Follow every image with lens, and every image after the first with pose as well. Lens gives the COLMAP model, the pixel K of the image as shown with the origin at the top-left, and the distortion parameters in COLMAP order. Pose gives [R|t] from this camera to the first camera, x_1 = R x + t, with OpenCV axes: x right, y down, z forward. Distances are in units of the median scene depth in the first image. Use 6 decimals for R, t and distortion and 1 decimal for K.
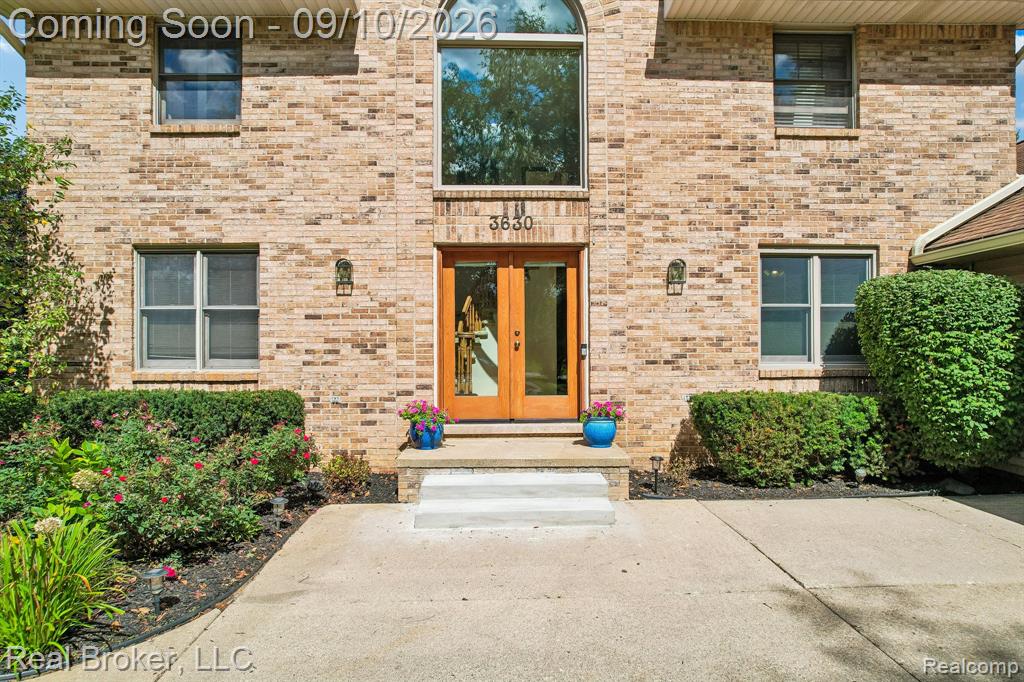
lens RADIAL K [[643.9, 0, 526.6], [0, 643.9, 343.3], [0, 0, 1]] dist [-0.060715, 0.052589]
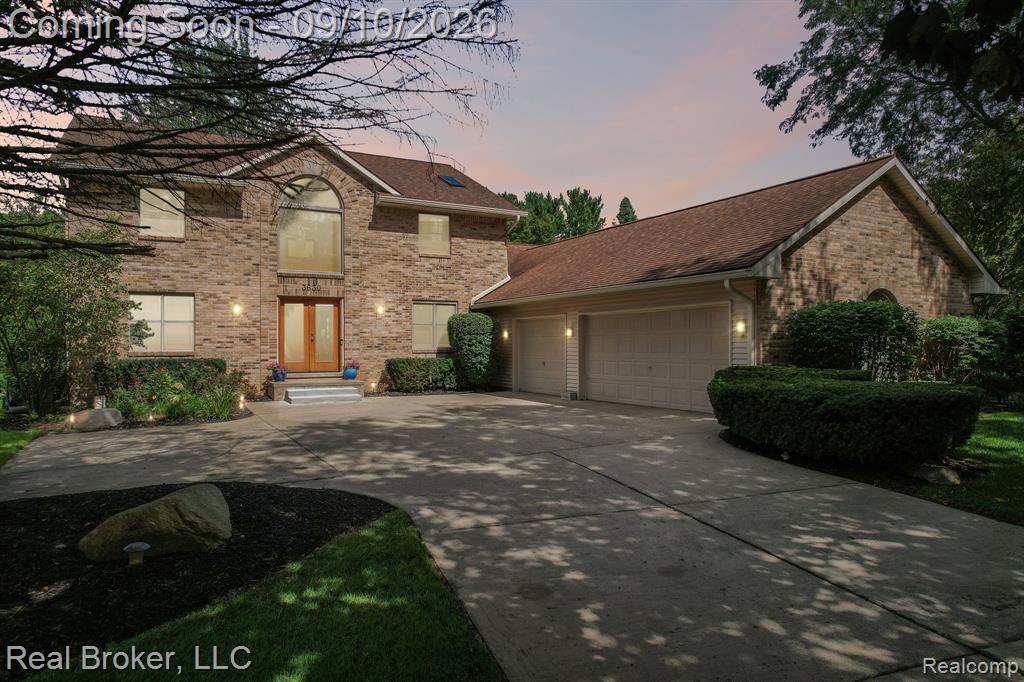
lens RADIAL K [[656.9, 0, 512.0], [0, 656.9, 341.0], [0, 0, 1]] dist [-0.079710, -0.000048]
pose [[0.894359, 0.002731, 0.447342, -0.433820], [0.000081, 0.999980, -0.006267, 0.023226], [-0.447350, 0.005641, 0.894341, -1.466200]]
